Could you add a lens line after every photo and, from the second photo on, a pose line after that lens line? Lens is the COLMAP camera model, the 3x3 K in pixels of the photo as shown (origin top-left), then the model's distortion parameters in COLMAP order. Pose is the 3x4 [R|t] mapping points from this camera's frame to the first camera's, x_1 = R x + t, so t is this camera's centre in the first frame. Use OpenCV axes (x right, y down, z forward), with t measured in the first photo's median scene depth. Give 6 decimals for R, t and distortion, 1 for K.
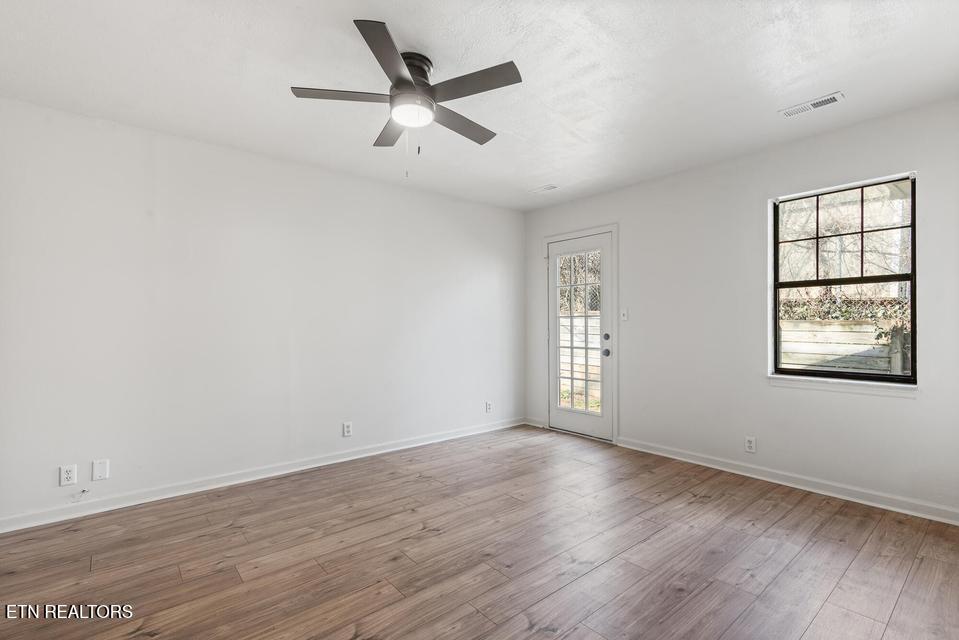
lens RADIAL K [[454.2, 0, 512.1], [0, 454.2, 324.1], [0, 0, 1]] dist [-0.000300, 0.000551]
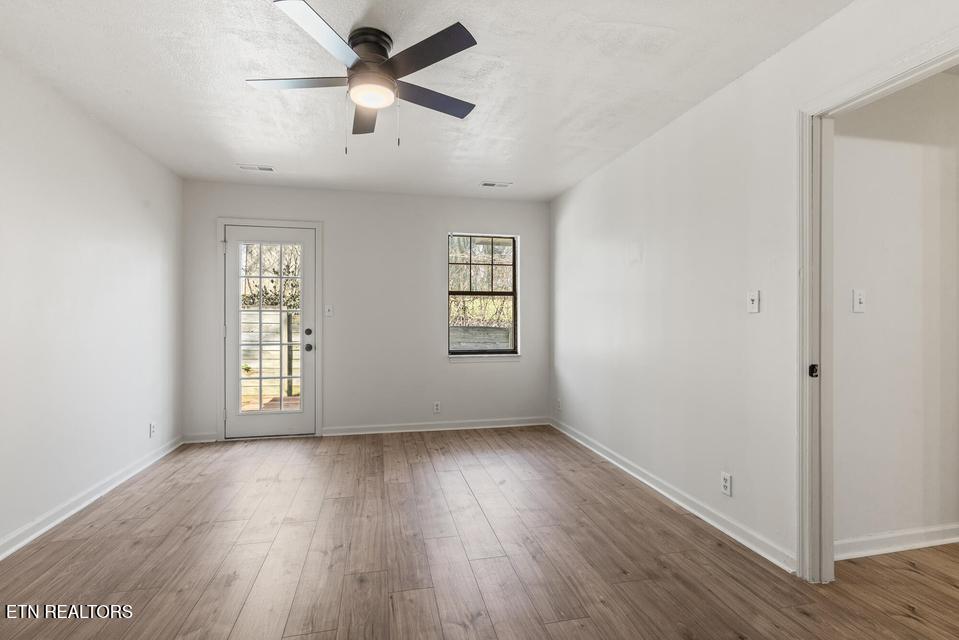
lens RADIAL K [[442.1, 0, 483.9], [0, 442.1, 320.7], [0, 0, 1]] dist [0.003906, 0.001466]
pose [[0.470492, 0.000858, 0.882404, -0.588754], [-0.005119, 0.999985, 0.001758, -0.001069], [-0.882389, -0.005344, 0.470490, 0.239988]]
